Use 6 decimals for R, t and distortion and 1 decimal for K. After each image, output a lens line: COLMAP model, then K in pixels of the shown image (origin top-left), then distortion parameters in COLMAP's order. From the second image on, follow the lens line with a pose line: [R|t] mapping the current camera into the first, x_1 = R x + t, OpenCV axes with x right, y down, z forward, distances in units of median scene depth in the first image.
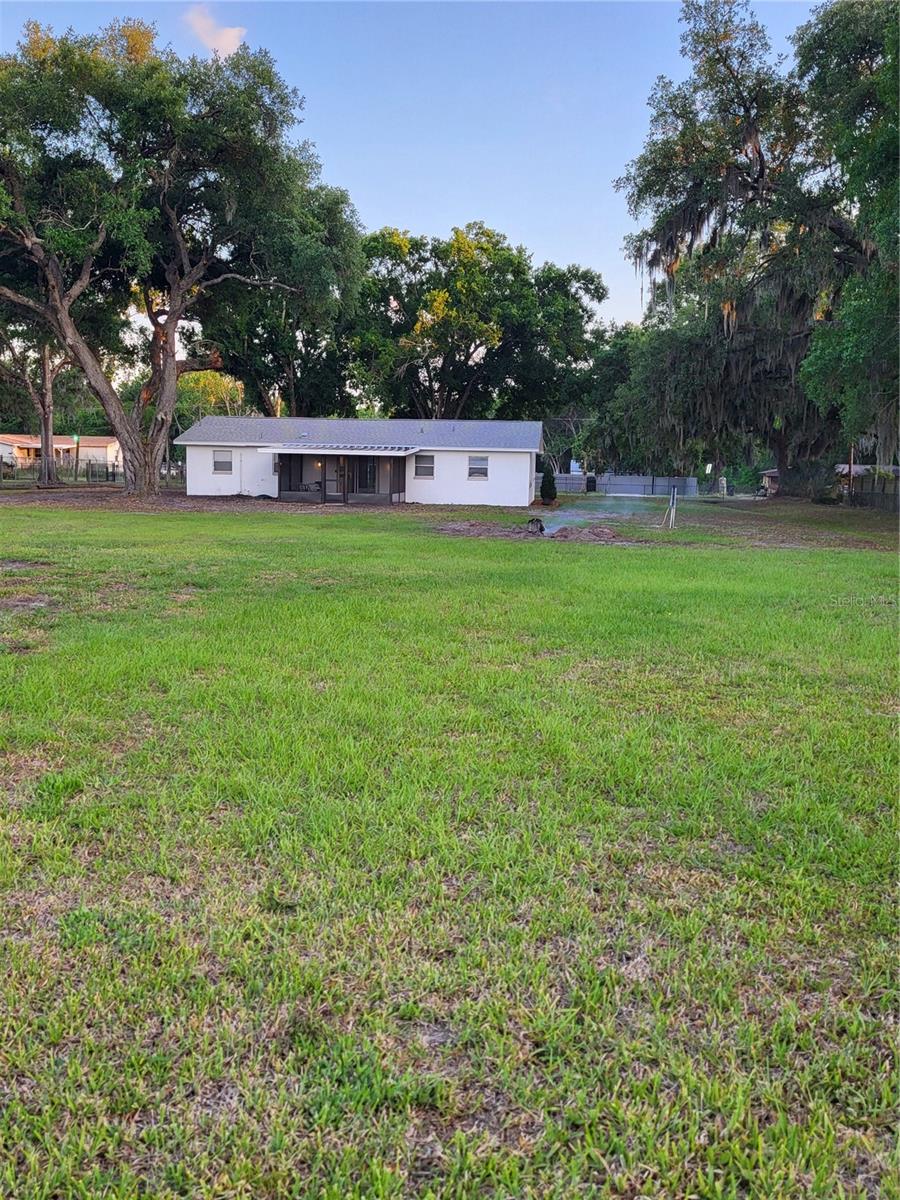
lens RADIAL K [[901.6, 0, 456.0], [0, 901.6, 593.9], [0, 0, 1]] dist [0.064964, -0.052831]
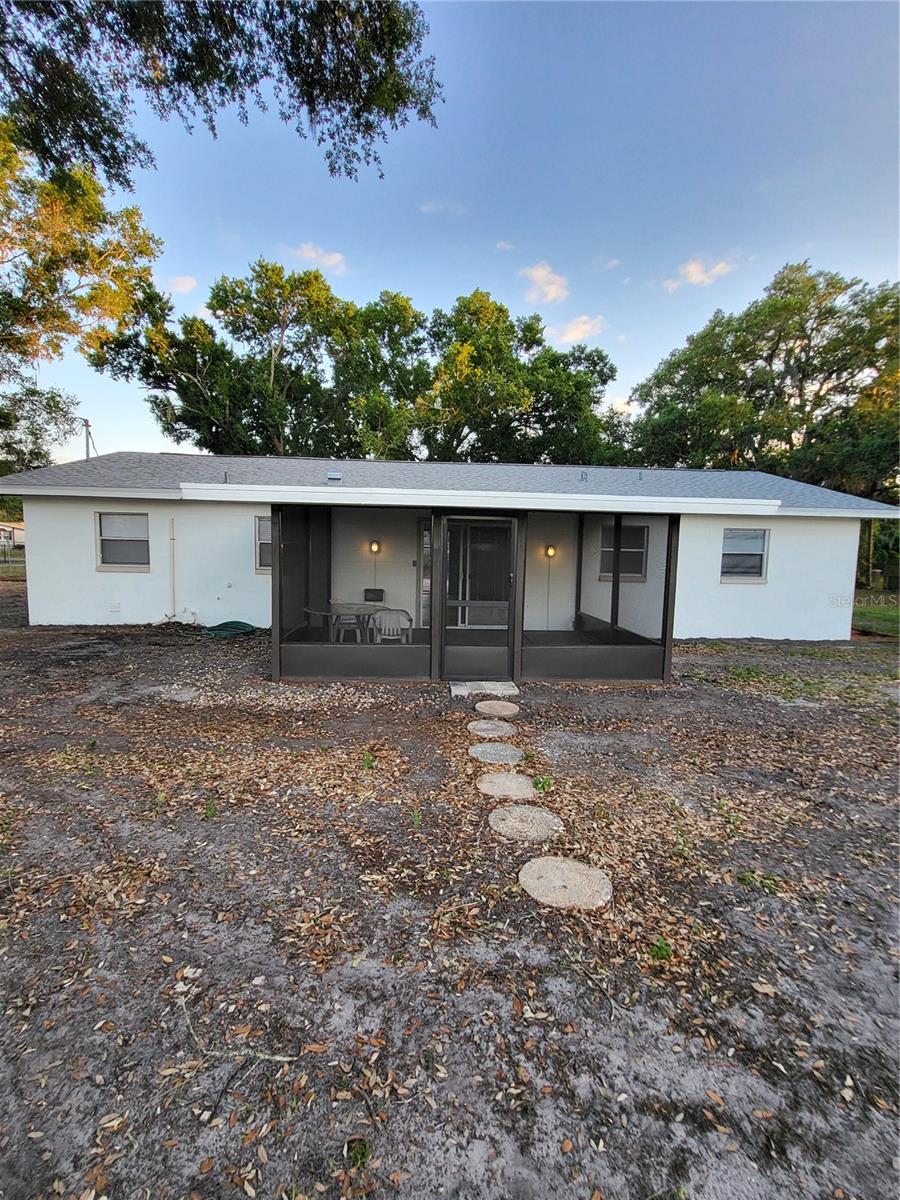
lens RADIAL K [[469.5, 0, 453.9], [0, 469.5, 603.8], [0, 0, 1]] dist [0.004566, -0.000166]
pose [[0.982804, -0.019847, 0.183583, -0.152593], [0.022995, 0.999622, -0.015037, -0.111363], [-0.183215, 0.019000, 0.982889, 0.769670]]
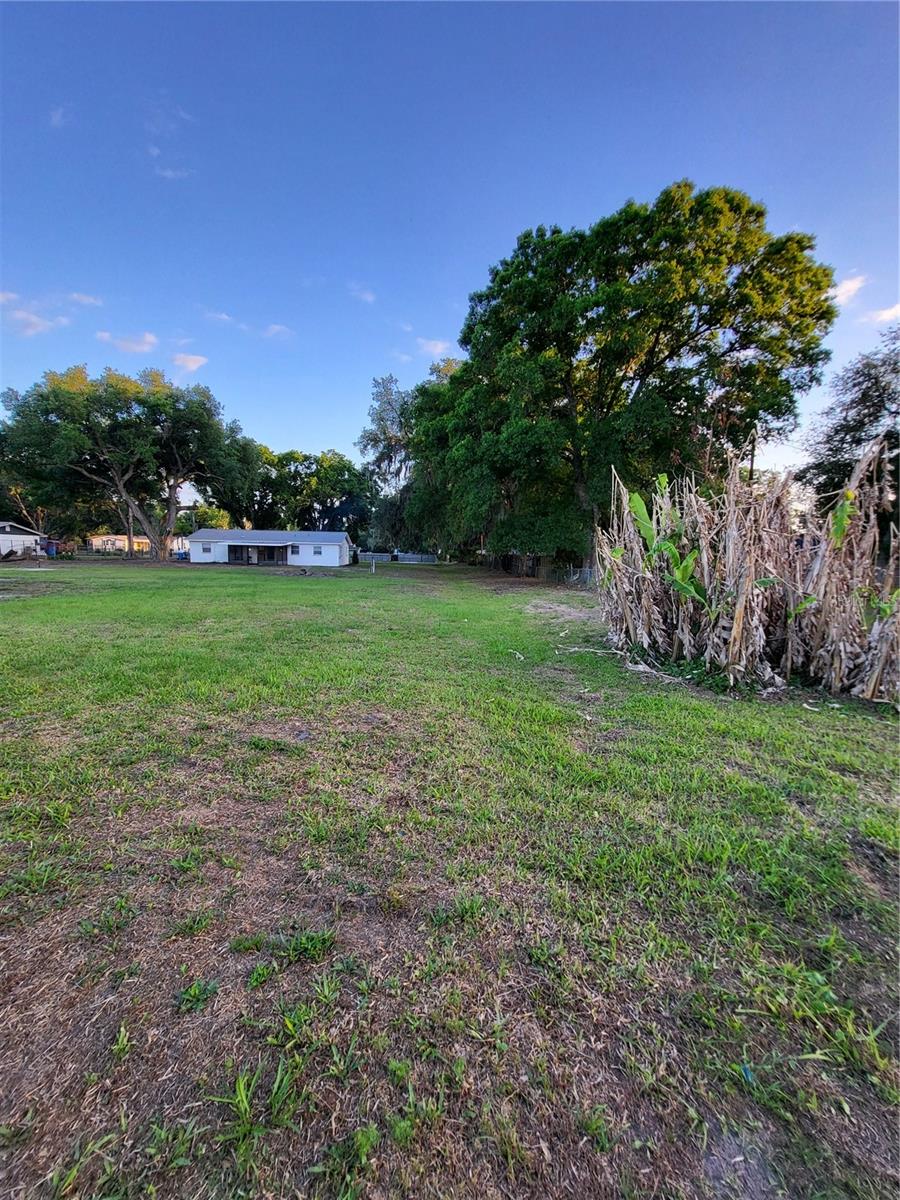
lens RADIAL K [[405.7, 0, 435.4], [0, 405.7, 598.4], [0, 0, 1]] dist [0.000152, -0.000041]
pose [[0.983800, -0.019909, 0.178160, 0.135610], [0.024127, 0.999477, -0.021542, 0.021055], [-0.177638, 0.025492, 0.983766, -0.134546]]
